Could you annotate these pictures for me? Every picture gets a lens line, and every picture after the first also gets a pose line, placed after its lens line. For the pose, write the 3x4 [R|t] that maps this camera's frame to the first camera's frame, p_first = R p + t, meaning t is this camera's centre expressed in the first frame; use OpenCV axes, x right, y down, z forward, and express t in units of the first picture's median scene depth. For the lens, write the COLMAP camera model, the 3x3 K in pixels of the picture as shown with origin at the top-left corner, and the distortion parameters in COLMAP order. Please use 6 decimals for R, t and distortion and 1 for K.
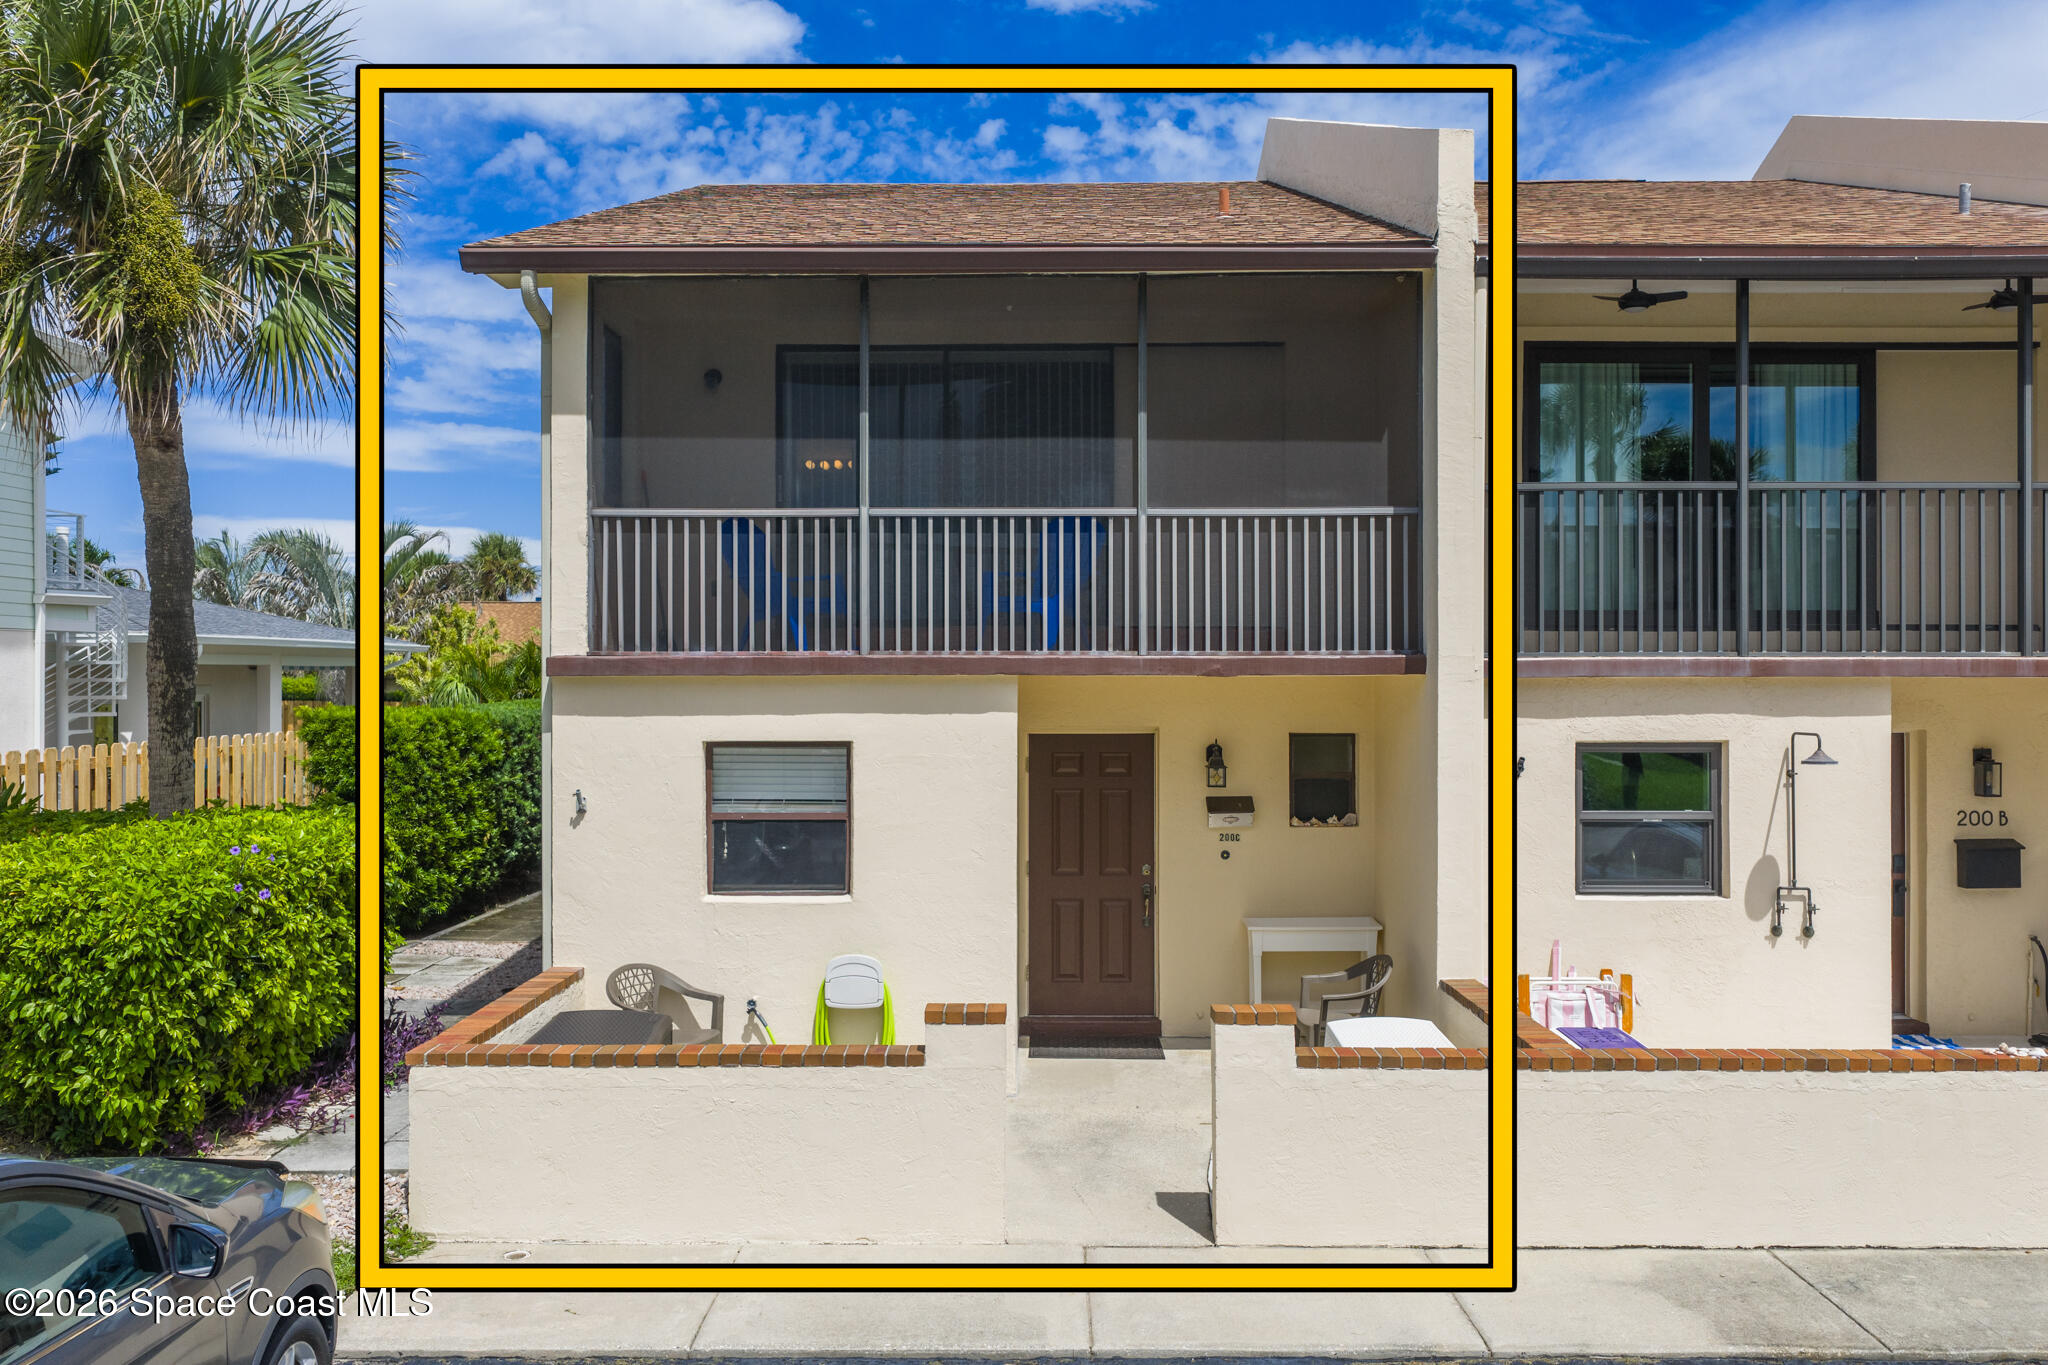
lens RADIAL K [[1691.7, 0, 1025.9], [0, 1691.7, 669.8], [0, 0, 1]] dist [0.035956, -0.079544]
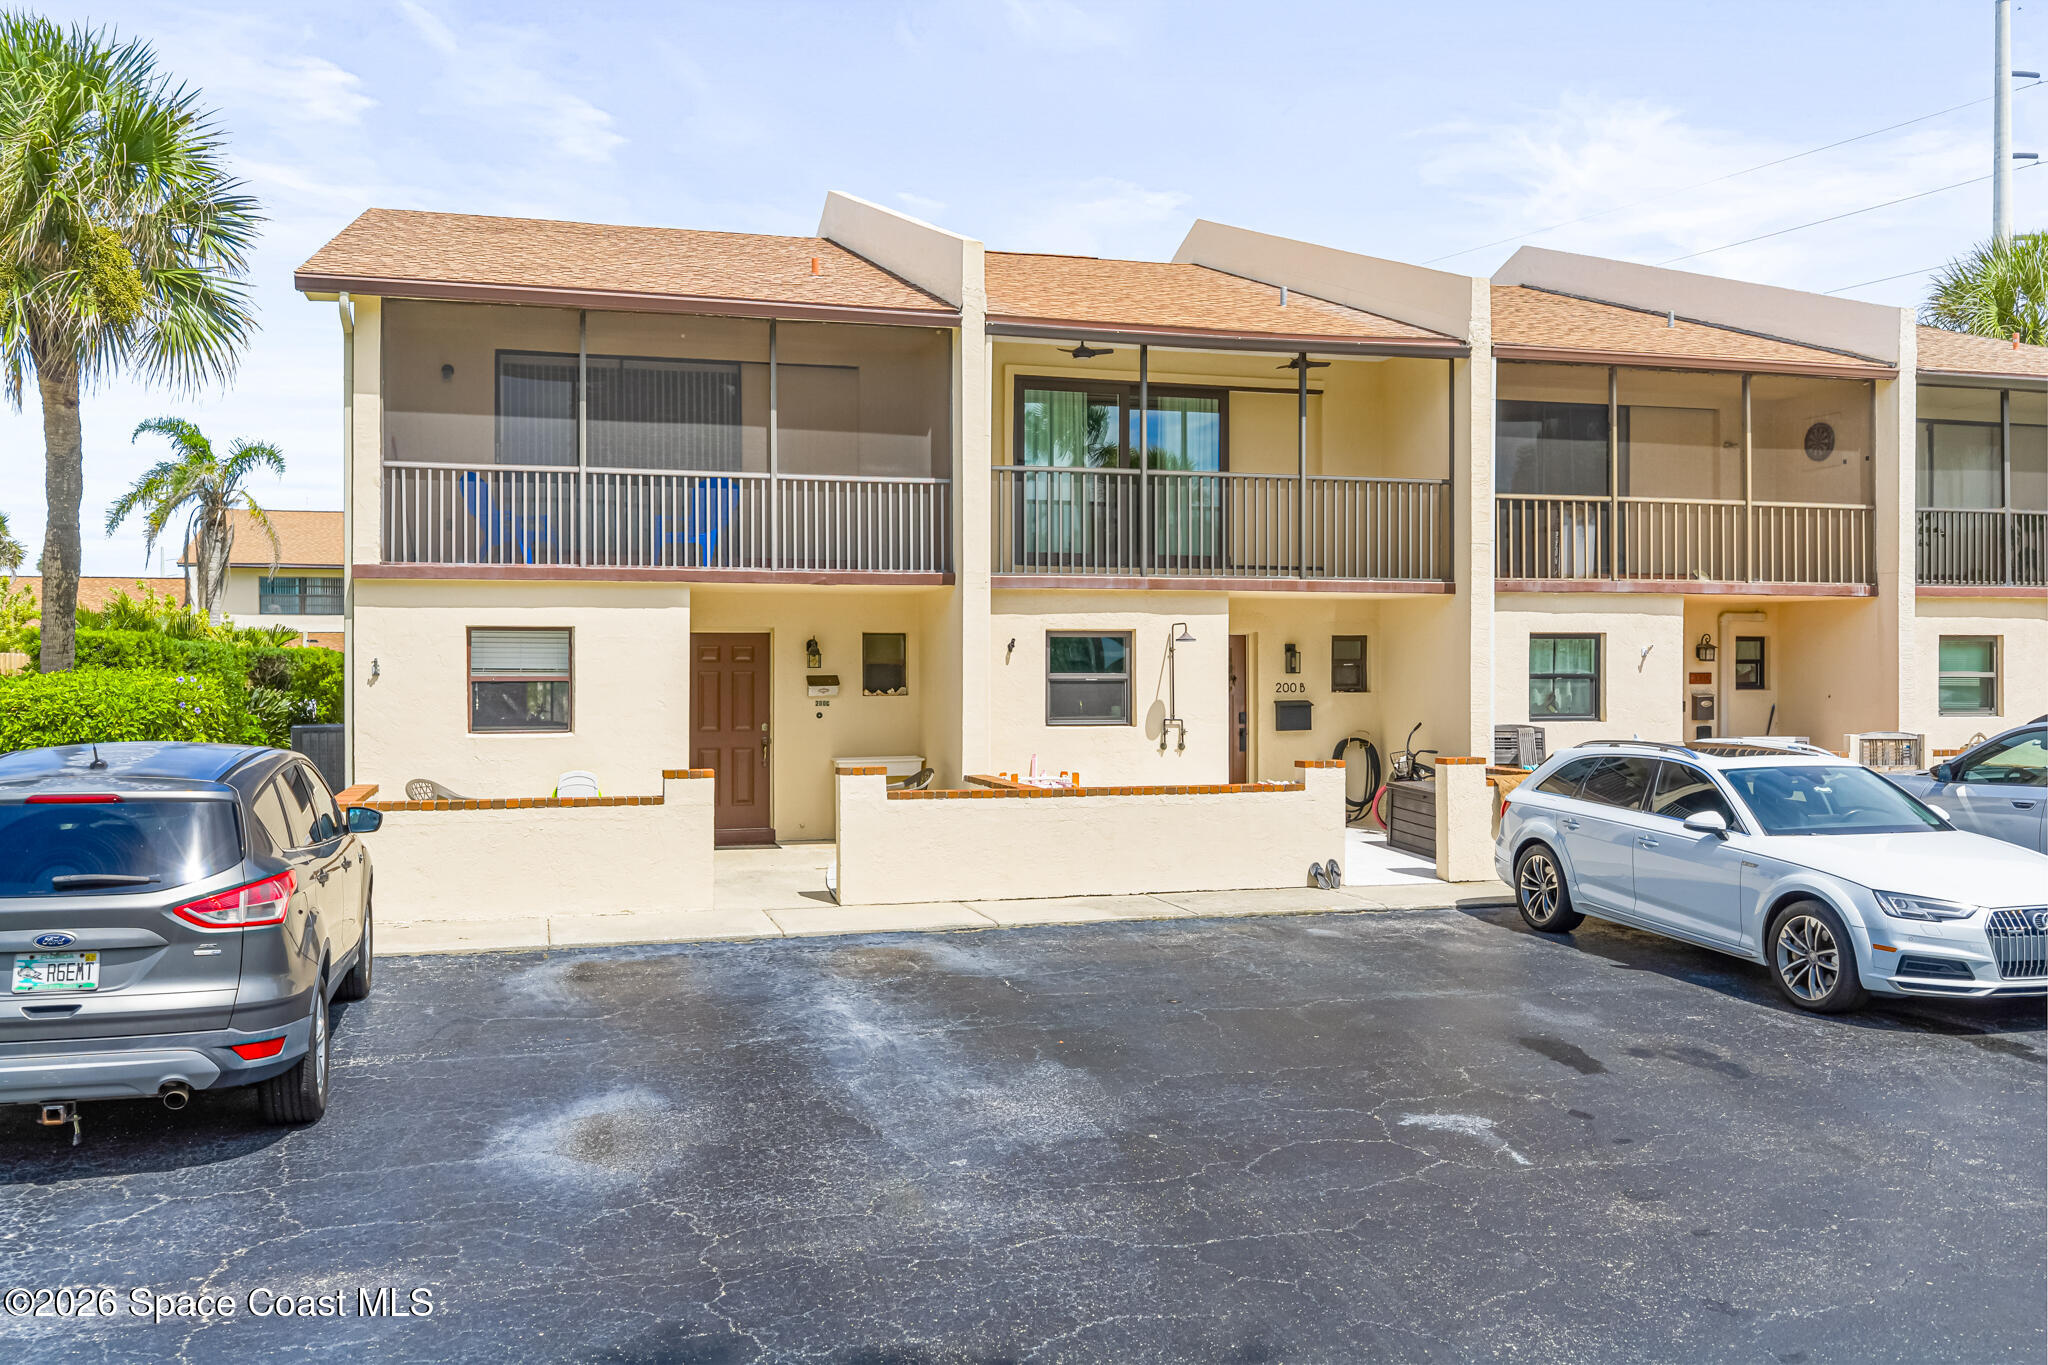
lens RADIAL K [[1691.7, 0, 1025.9], [0, 1691.7, 669.8], [0, 0, 1]] dist [0.035956, -0.079544]
pose [[0.957627, -0.000906, 0.288008, -0.150237], [0.000955, 1.000000, -0.000027, 0.079760], [-0.288008, 0.000301, 0.957628, -0.511051]]
